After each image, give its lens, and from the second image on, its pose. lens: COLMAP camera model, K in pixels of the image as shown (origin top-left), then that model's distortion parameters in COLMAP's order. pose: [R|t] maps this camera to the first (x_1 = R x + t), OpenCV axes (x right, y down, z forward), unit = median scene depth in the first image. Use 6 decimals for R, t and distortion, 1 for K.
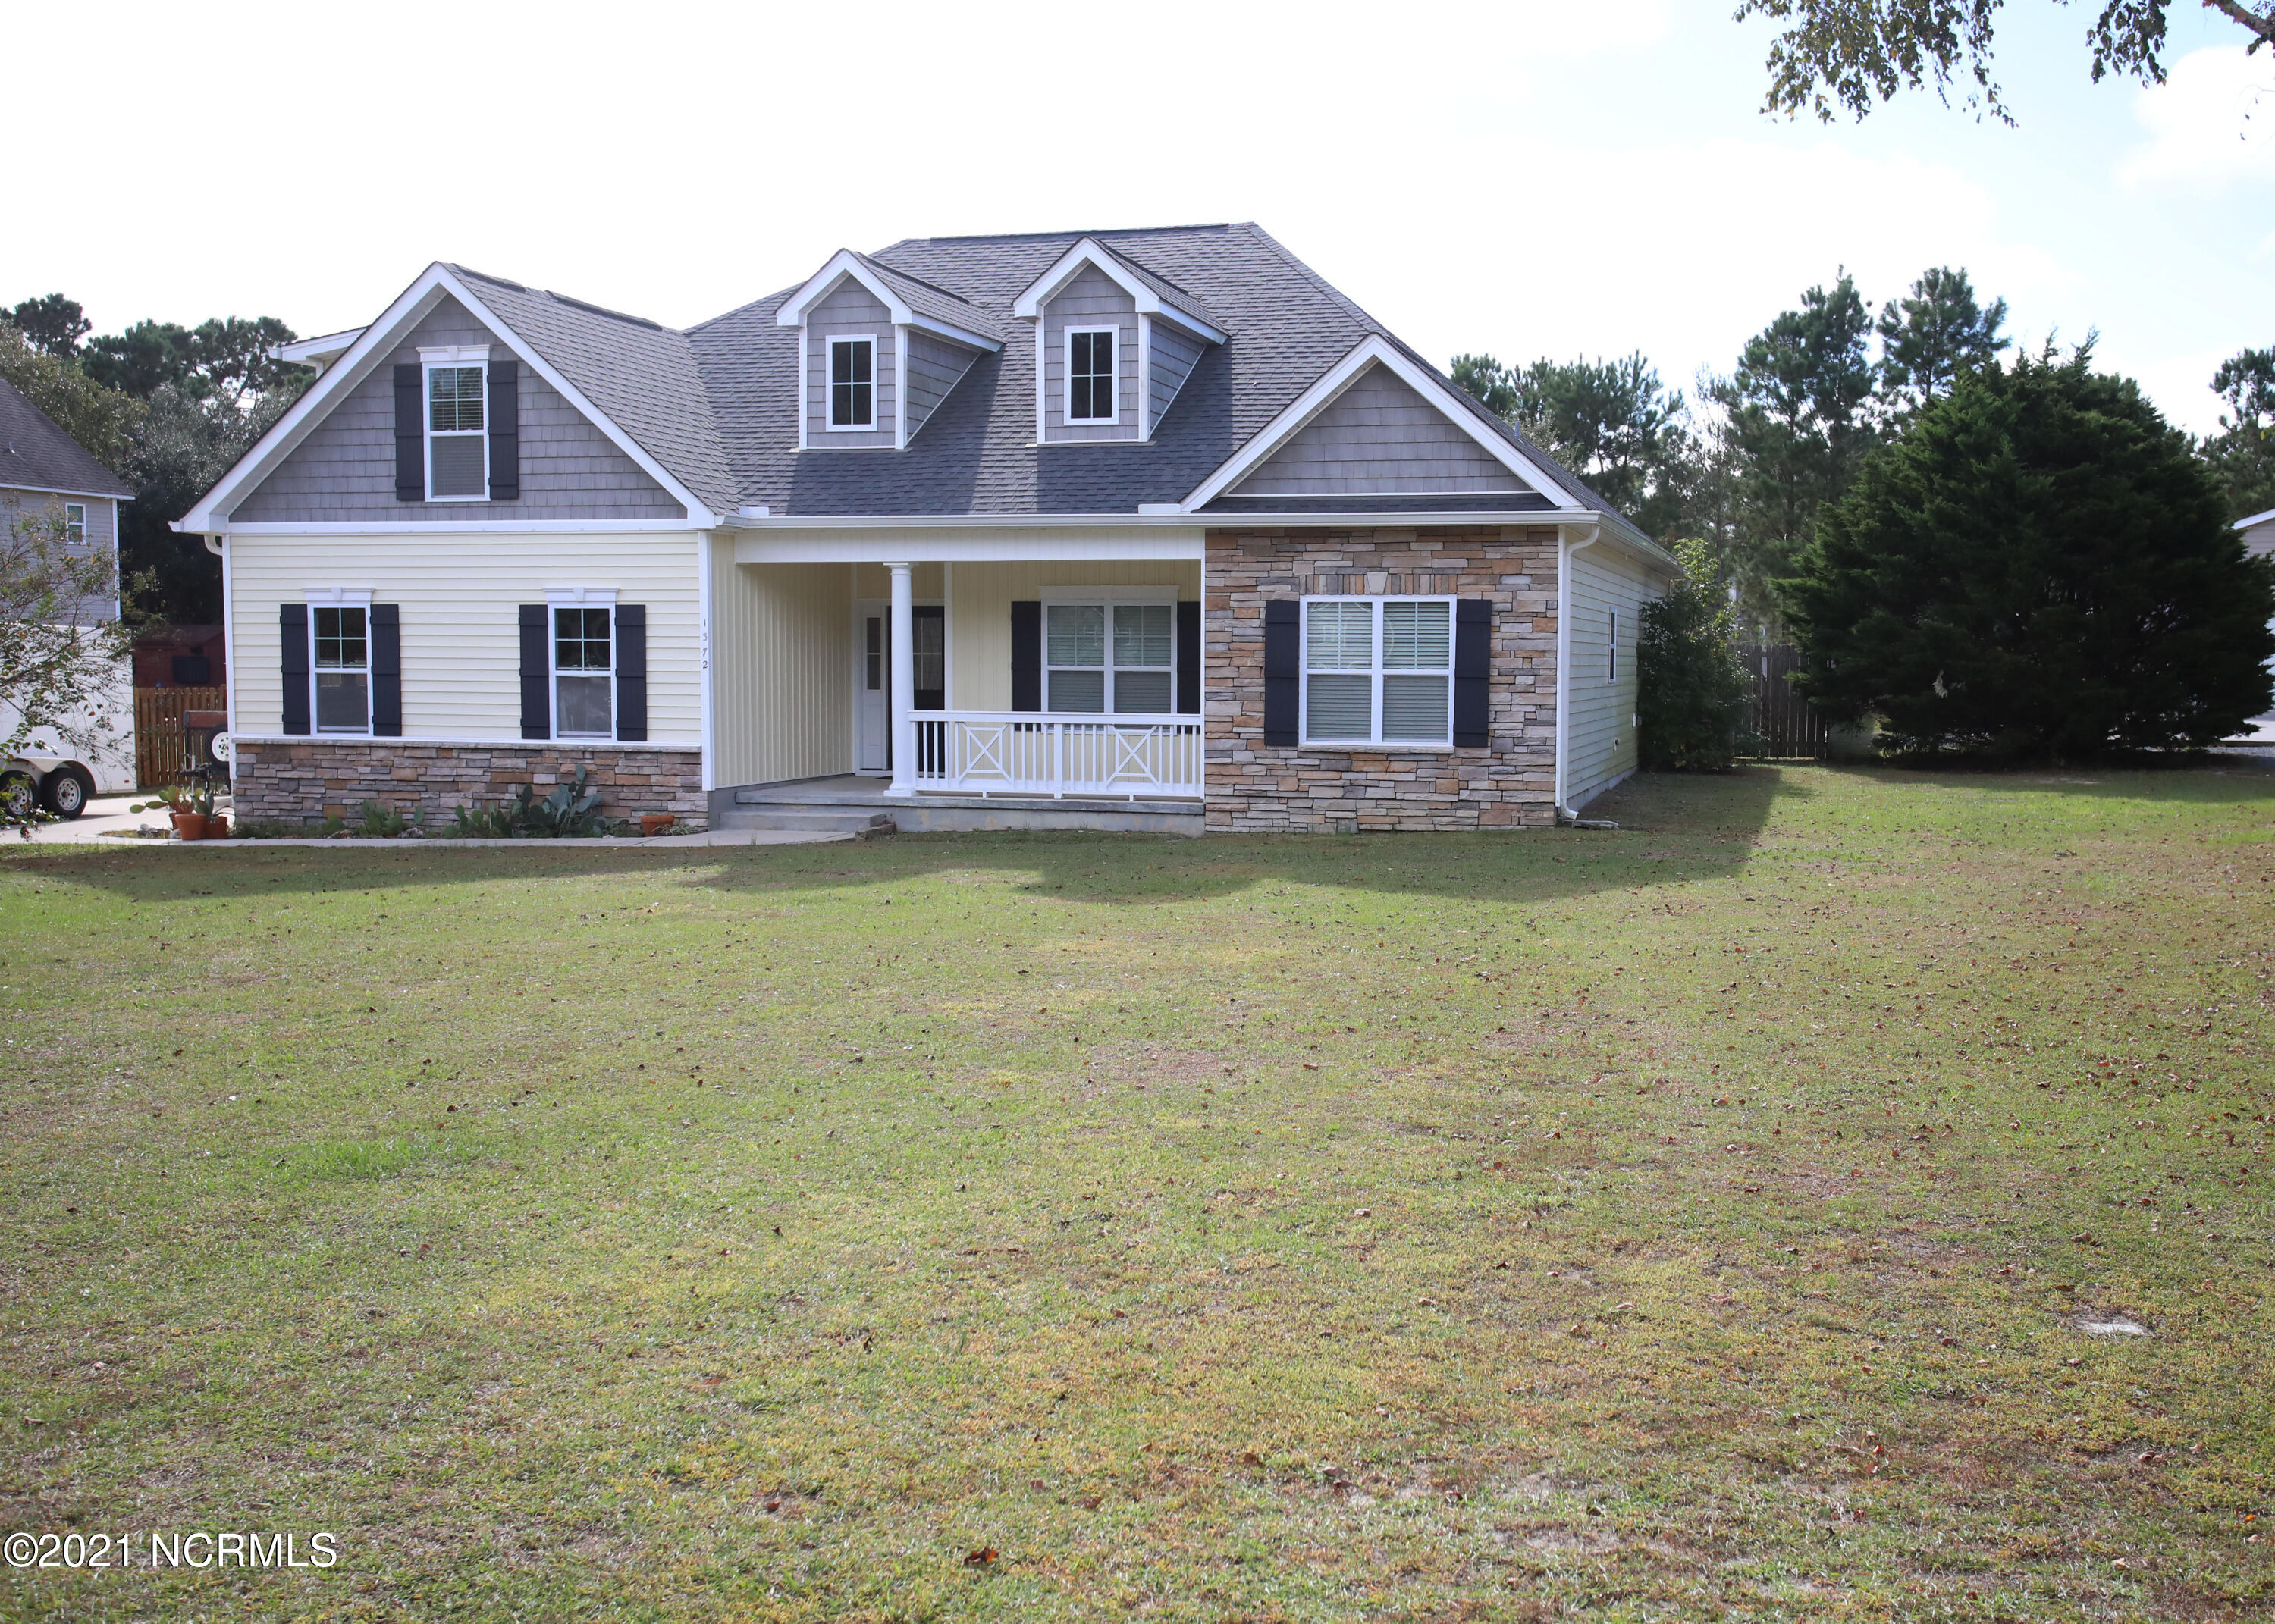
lens RADIAL K [[2177.8, 0, 1195.3], [0, 2177.8, 832.5], [0, 0, 1]] dist [-0.024115, 0.053861]
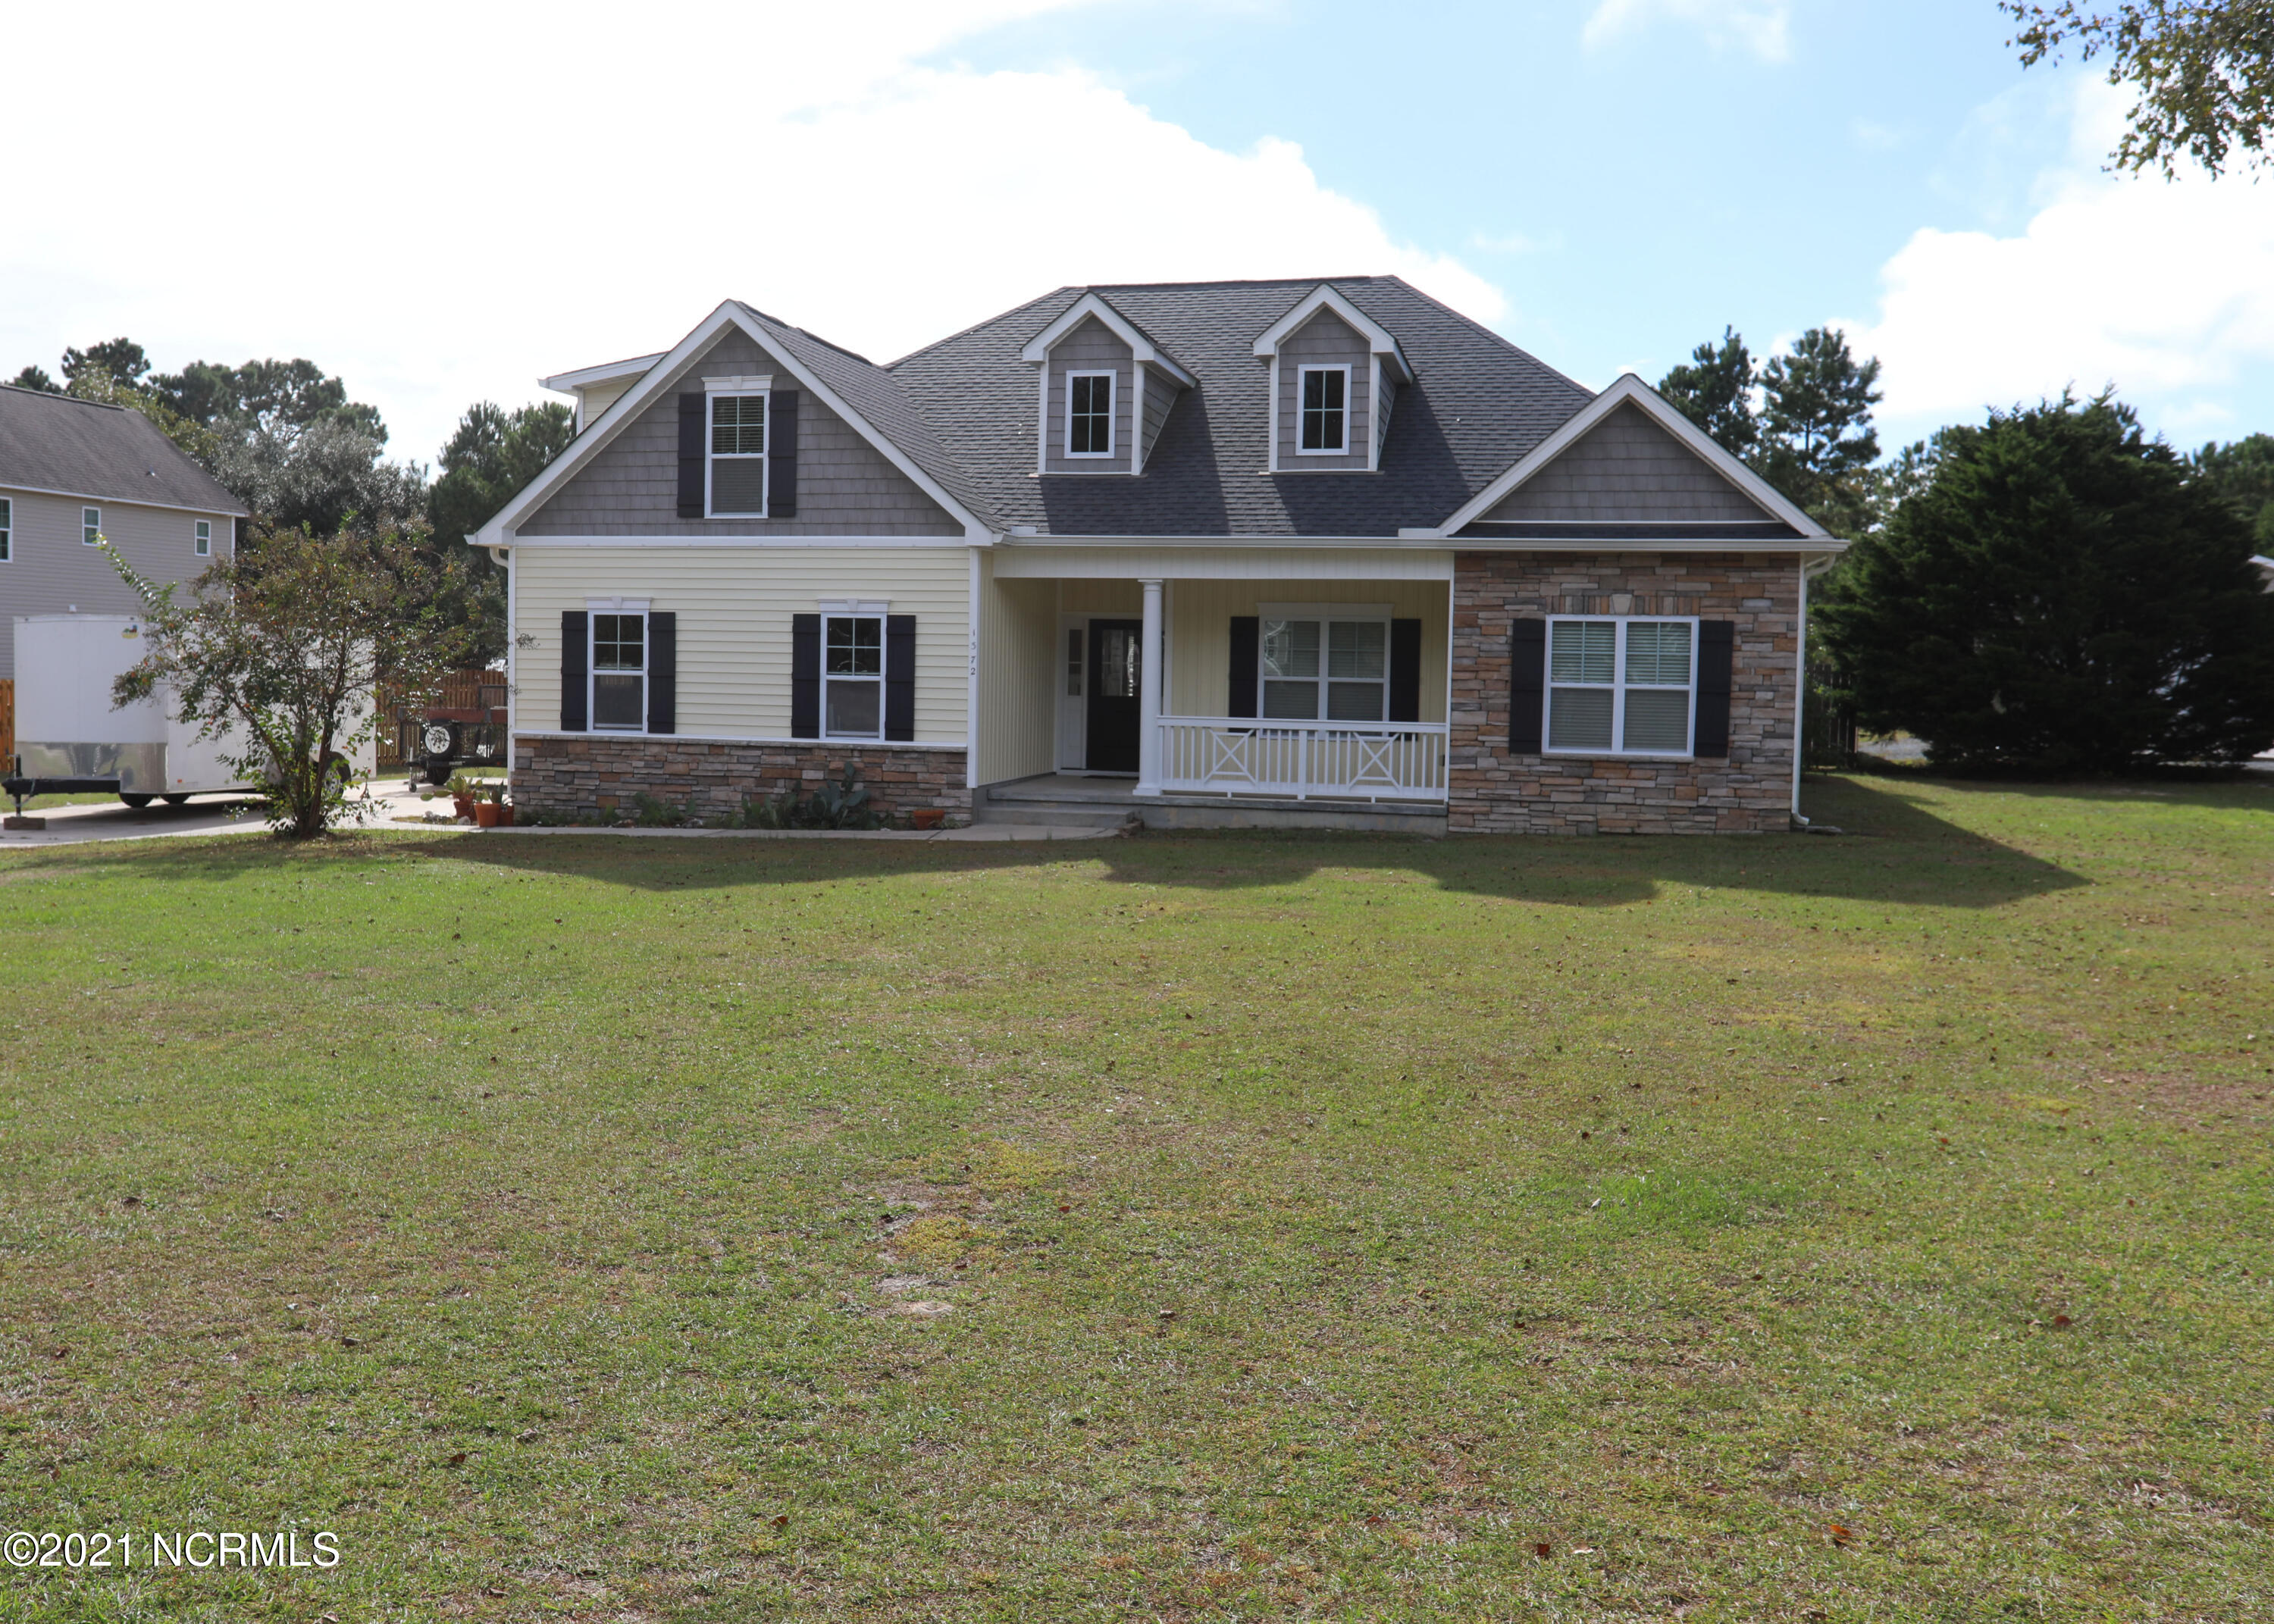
lens RADIAL K [[1921.3, 0, 1007.5], [0, 1921.3, 776.4], [0, 0, 1]] dist [-0.051500, 0.065261]
pose [[0.999850, 0.012368, -0.012128, -0.190108], [-0.012639, 0.999667, -0.022496, -0.003647], [0.011846, 0.022645, 0.999673, 0.045867]]
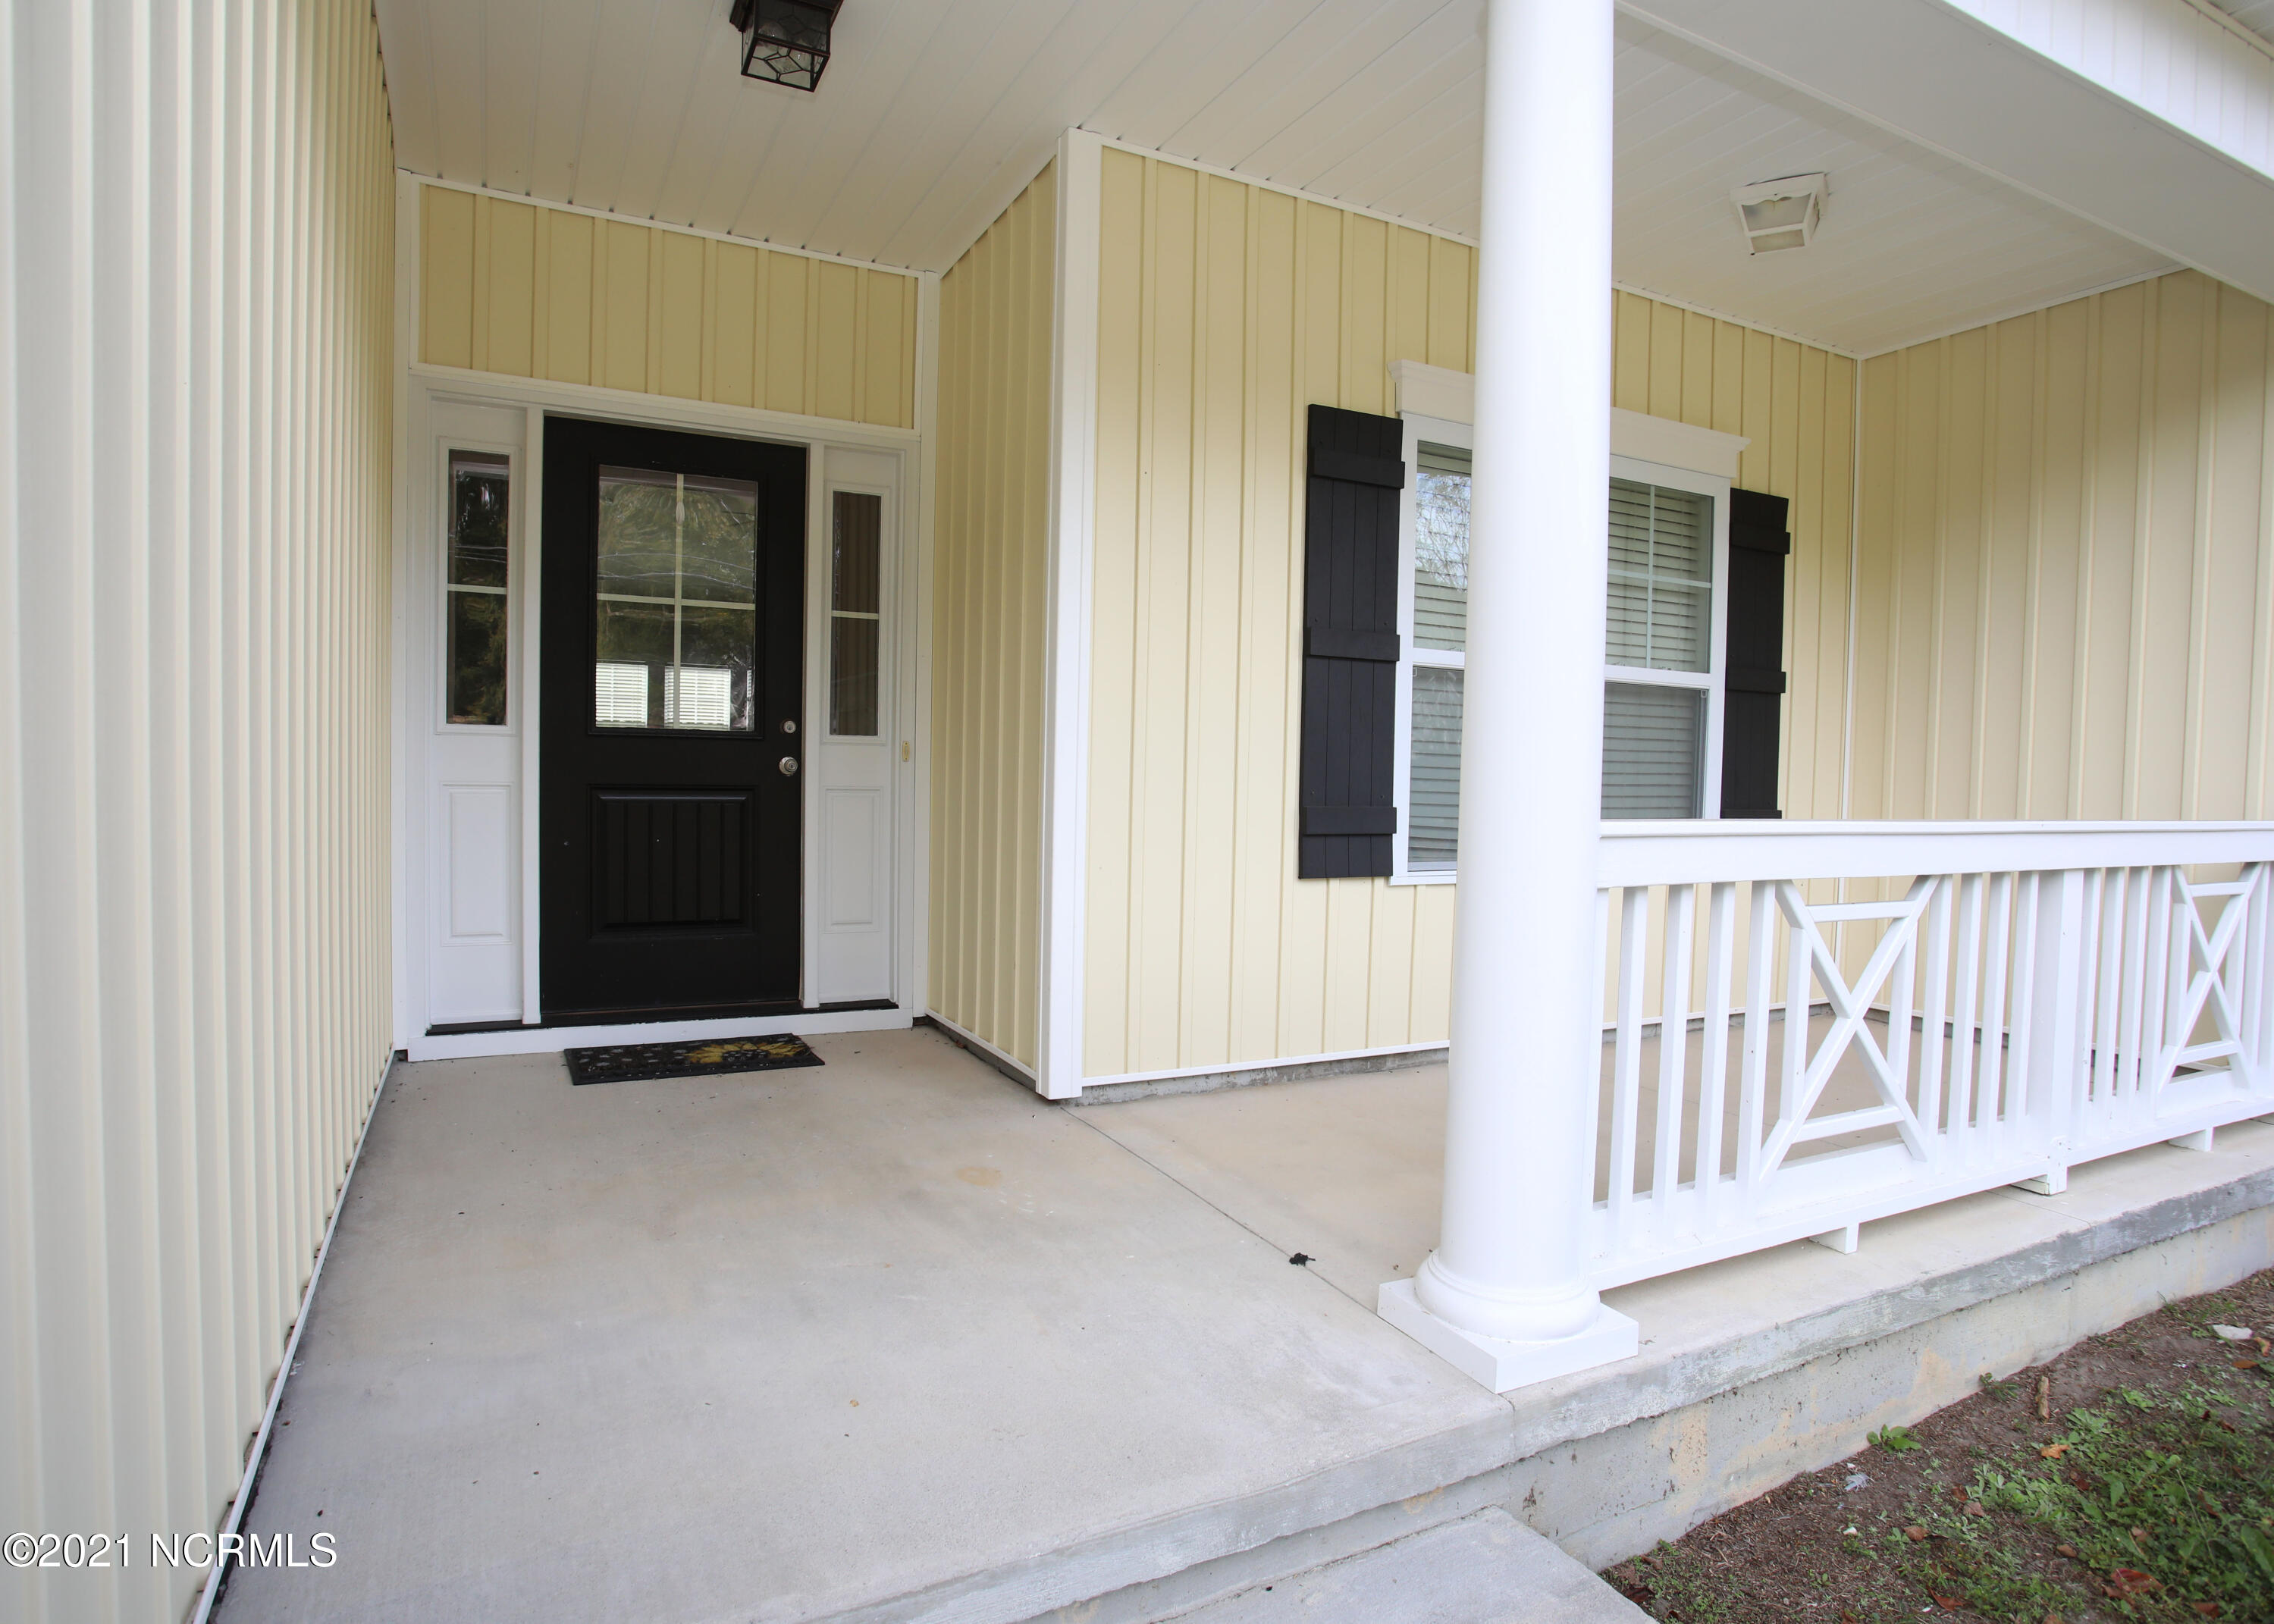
lens RADIAL K [[1238.9, 0, 1139.1], [0, 1238.9, 811.8], [0, 0, 1]] dist [-0.002382, -0.000110]
pose [[0.749423, -0.011180, 0.661997, -0.211665], [0.033135, 0.999238, -0.020635, -0.054510], [-0.661261, 0.037399, 0.749223, 0.932540]]
